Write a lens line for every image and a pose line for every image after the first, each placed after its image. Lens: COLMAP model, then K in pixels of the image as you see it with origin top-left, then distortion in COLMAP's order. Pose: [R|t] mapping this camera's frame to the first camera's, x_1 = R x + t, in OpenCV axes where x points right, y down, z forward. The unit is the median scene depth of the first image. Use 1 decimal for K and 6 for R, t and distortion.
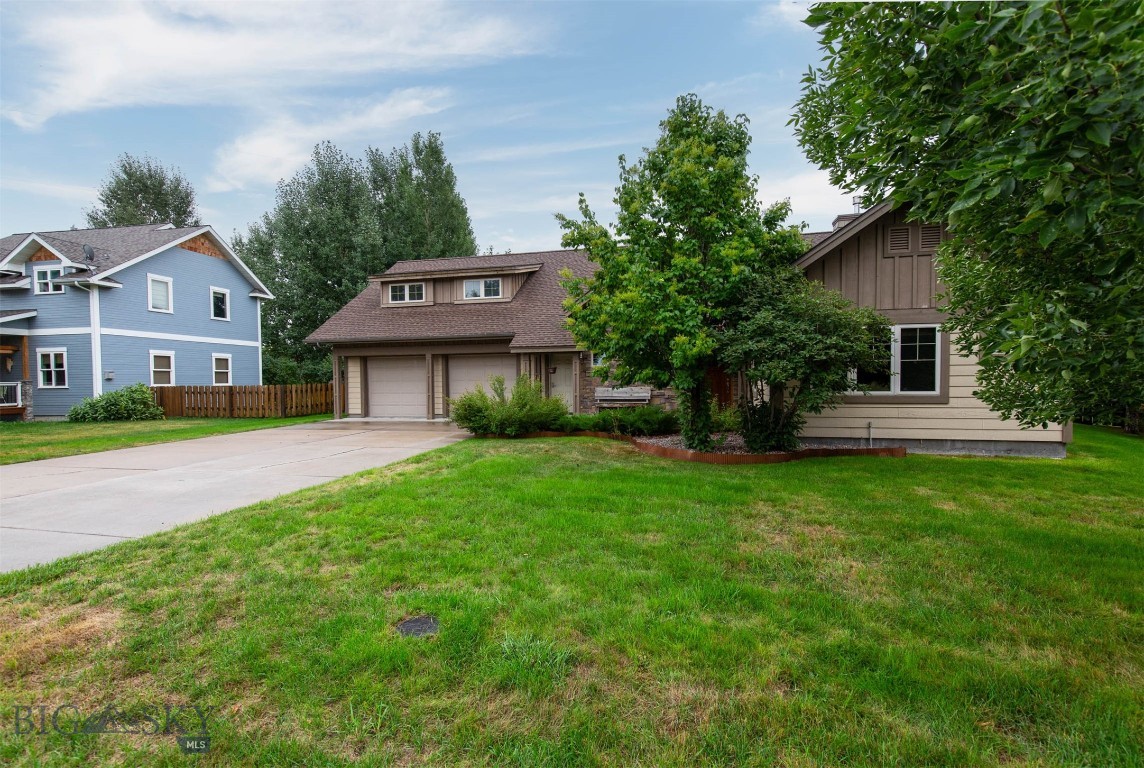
lens RADIAL K [[517.1, 0, 576.6], [0, 517.1, 402.8], [0, 0, 1]] dist [0.010059, -0.000072]
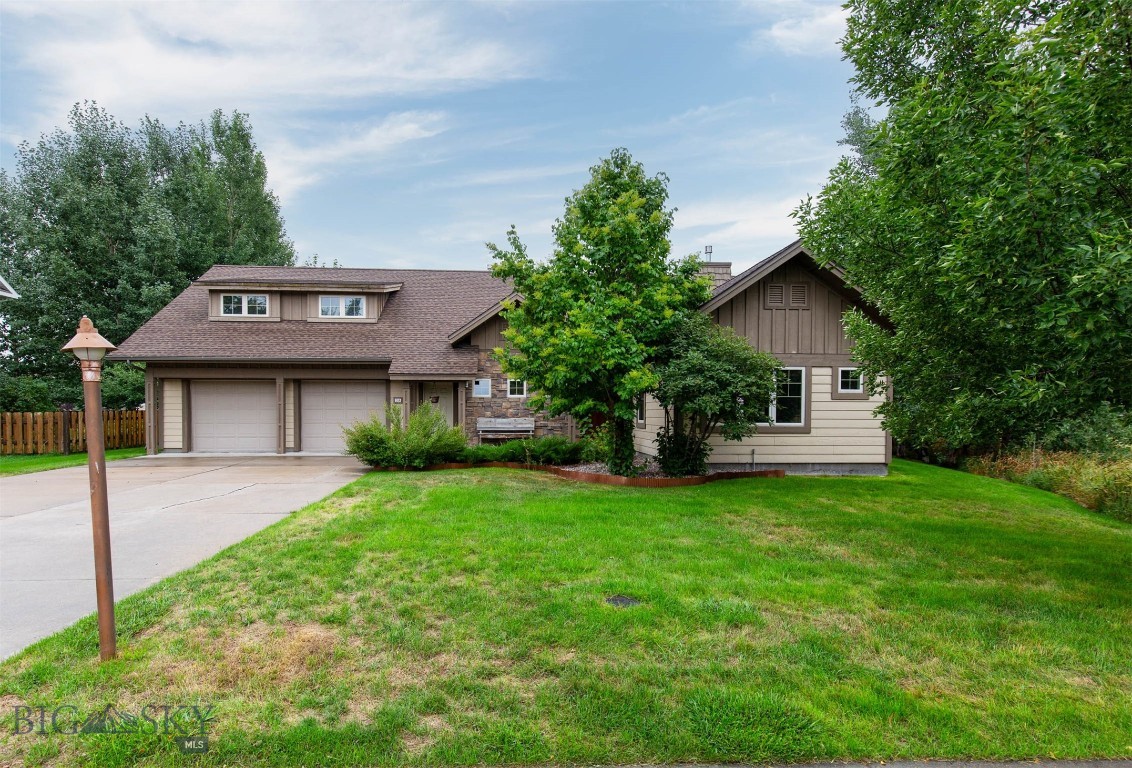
lens RADIAL K [[566.3, 0, 549.4], [0, 566.3, 433.6], [0, 0, 1]] dist [0.008932, 0.000082]
pose [[0.953981, -0.000256, 0.299866, -0.160054], [0.001775, 0.999987, -0.004795, 0.004758], [-0.299861, 0.005107, 0.953969, -0.048176]]
